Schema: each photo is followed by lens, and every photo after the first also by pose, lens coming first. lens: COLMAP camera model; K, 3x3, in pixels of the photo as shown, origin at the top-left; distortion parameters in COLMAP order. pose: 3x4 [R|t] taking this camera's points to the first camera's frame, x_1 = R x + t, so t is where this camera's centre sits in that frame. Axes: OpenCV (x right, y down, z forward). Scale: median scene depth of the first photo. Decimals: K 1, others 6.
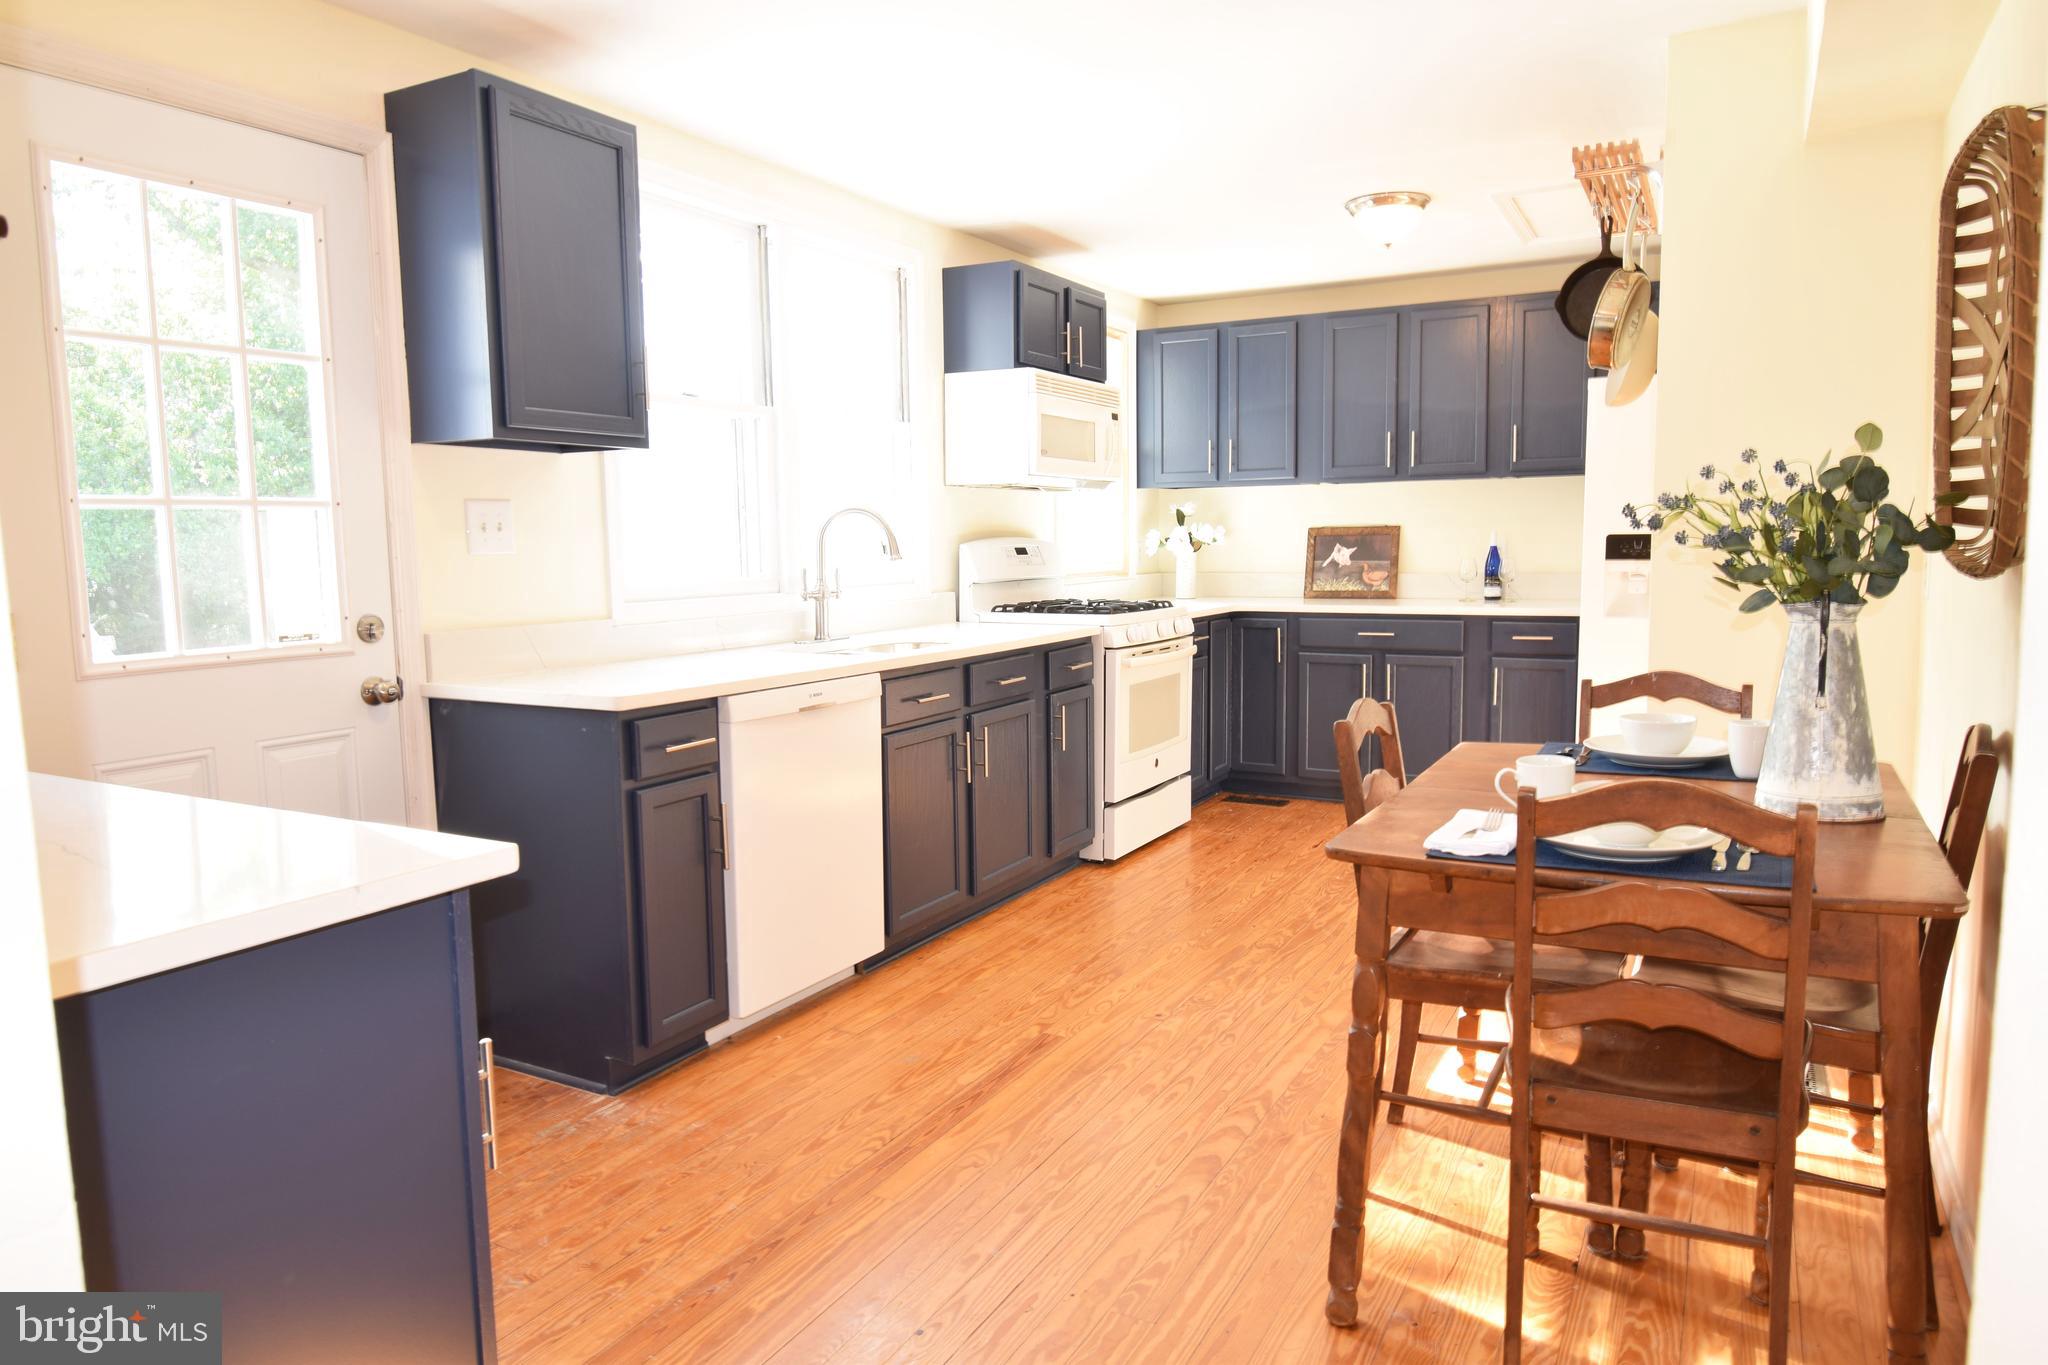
lens RADIAL K [[1326.8, 0, 1022.0], [0, 1326.8, 686.4], [0, 0, 1]] dist [-0.006813, -0.012533]
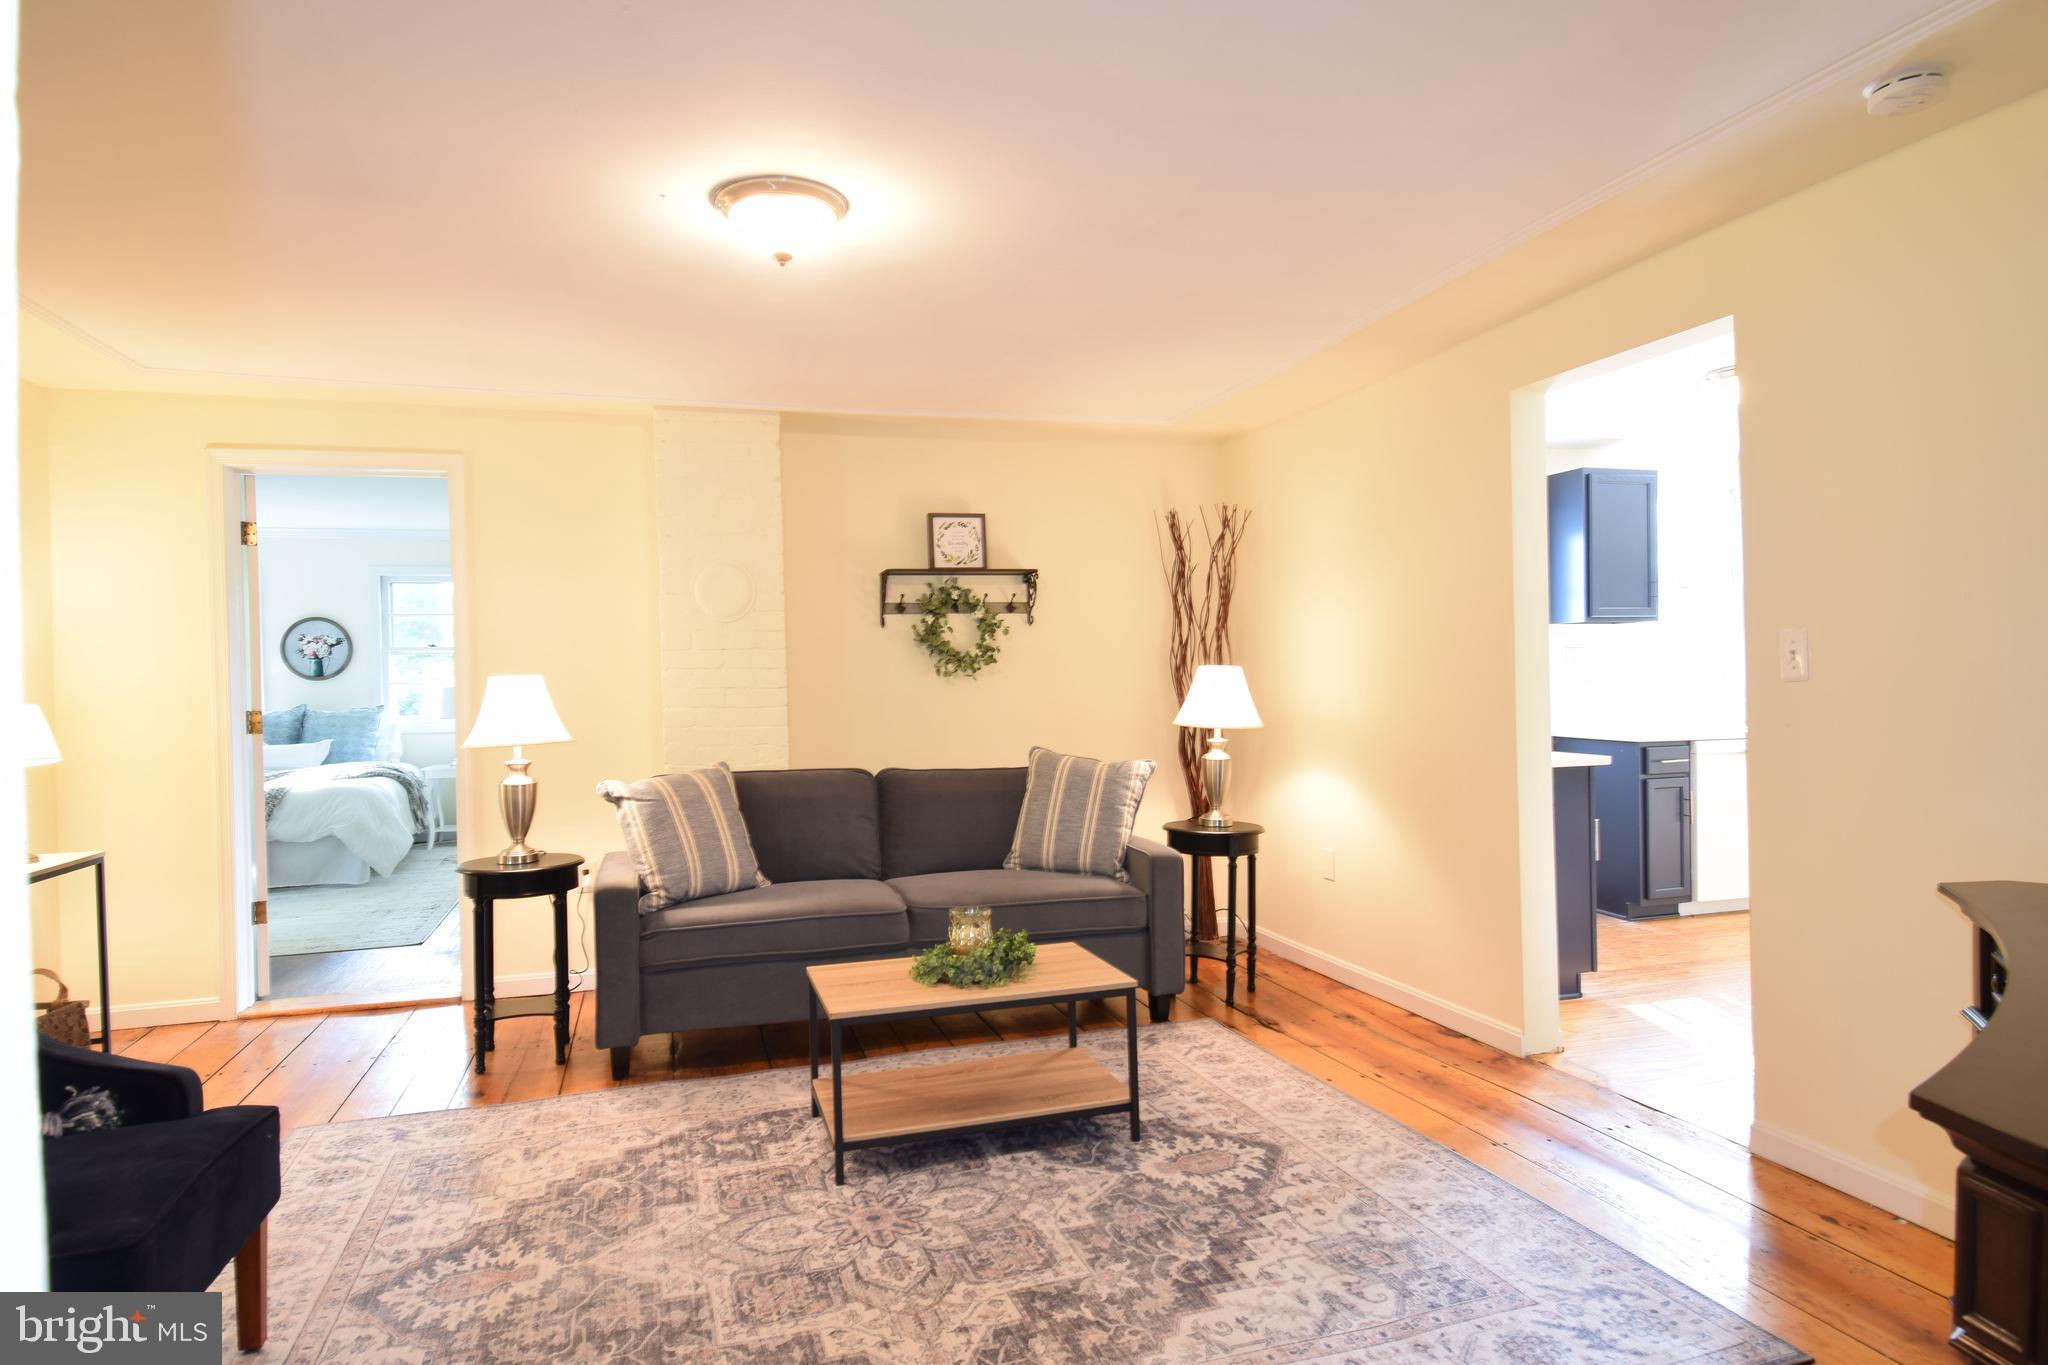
lens RADIAL K [[1156.9, 0, 1027.2], [0, 1156.9, 676.7], [0, 0, 1]] dist [0.003571, 0.000409]
pose [[0.713332, 0.004557, -0.700812, 0.316634], [-0.074097, 0.994864, -0.068952, 0.114824], [0.696898, 0.101113, 0.710006, -1.080833]]
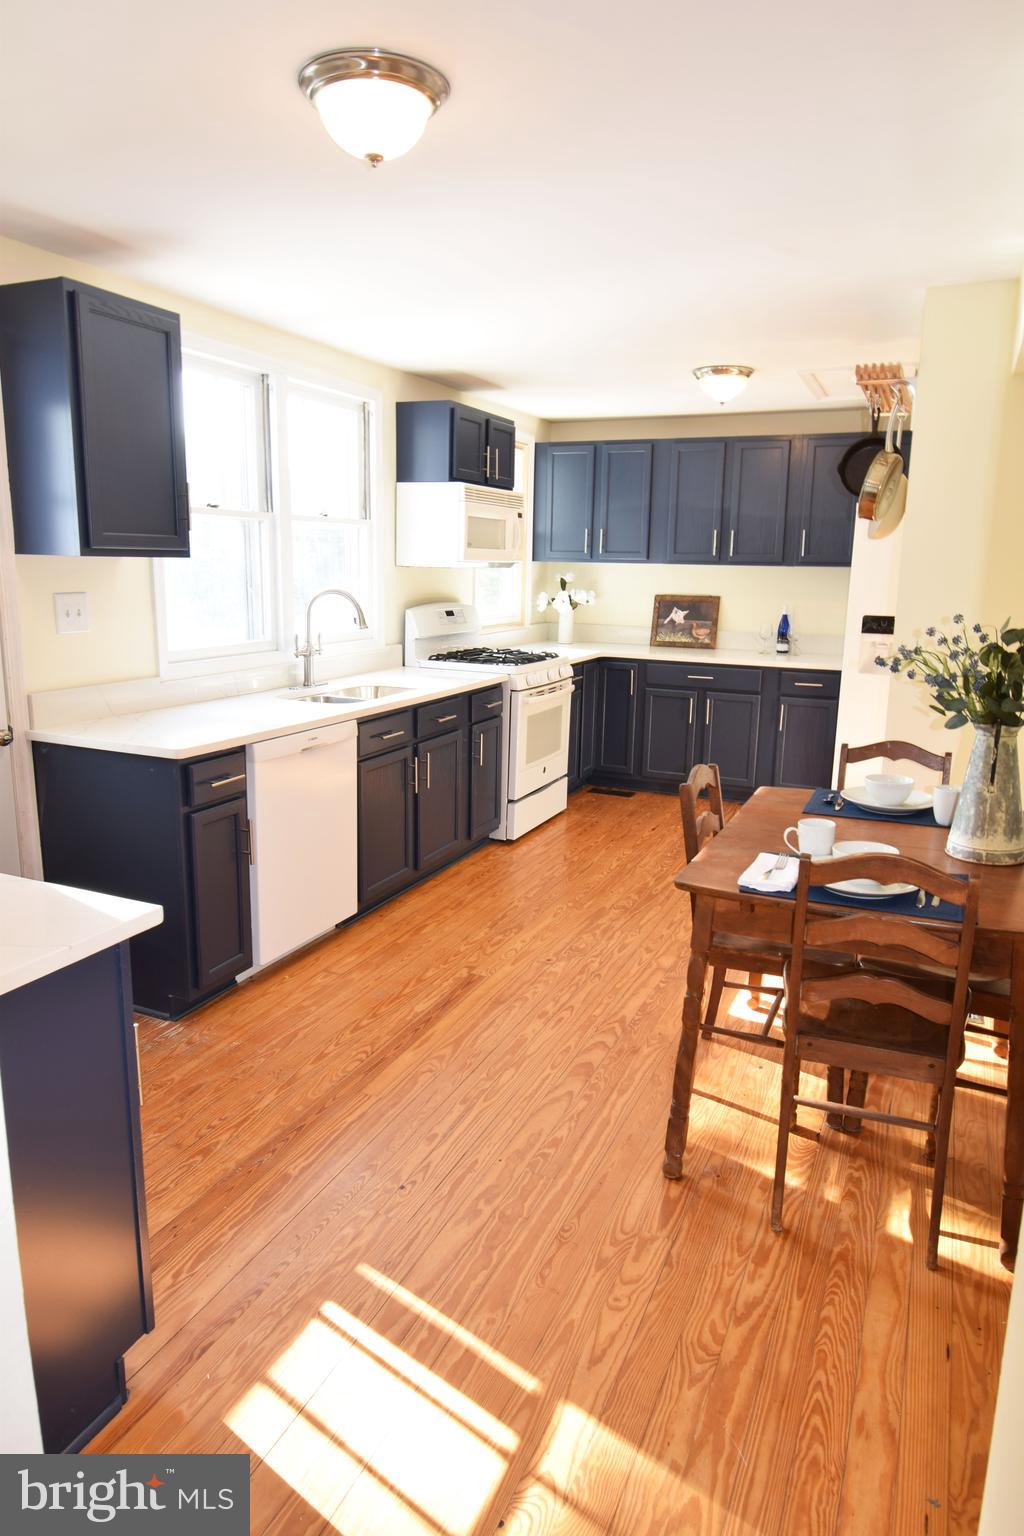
lens RADIAL K [[995.1, 0, 512.6], [0, 995.1, 772.0], [0, 0, 1]] dist [-0.006813, -0.012533]
pose [[0.996259, 0.014204, 0.085237, -0.038429], [-0.022621, 0.994869, 0.098608, -0.076113], [-0.083399, -0.100167, 0.991469, -0.074599]]
